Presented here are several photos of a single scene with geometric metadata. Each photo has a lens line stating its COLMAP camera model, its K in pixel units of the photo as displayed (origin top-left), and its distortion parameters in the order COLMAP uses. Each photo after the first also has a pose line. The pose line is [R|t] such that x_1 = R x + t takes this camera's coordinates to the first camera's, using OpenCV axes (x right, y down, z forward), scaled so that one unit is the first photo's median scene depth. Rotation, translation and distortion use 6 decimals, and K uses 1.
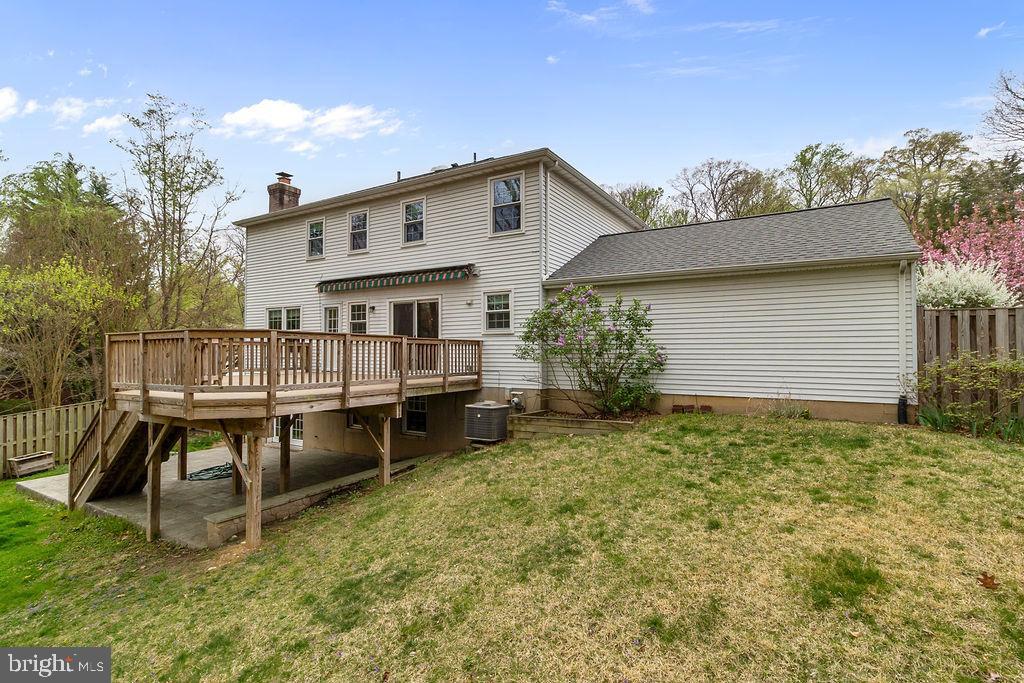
lens RADIAL K [[473.3, 0, 506.6], [0, 473.3, 347.4], [0, 0, 1]] dist [0.003849, -0.001169]
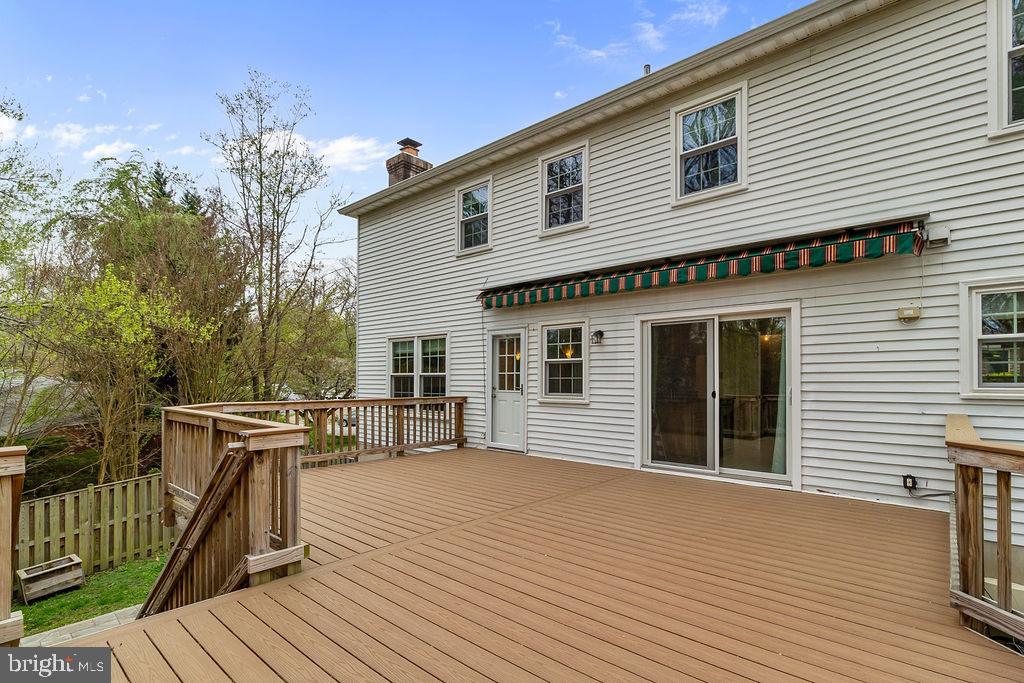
lens RADIAL K [[473.3, 0, 538.4], [0, 473.3, 376.2], [0, 0, 1]] dist [0.003849, -0.001169]
pose [[0.992020, -0.000233, -0.126083, -0.239640], [0.000003, 0.999998, -0.001818, -0.032066], [0.126083, 0.001803, 0.992018, 0.416349]]
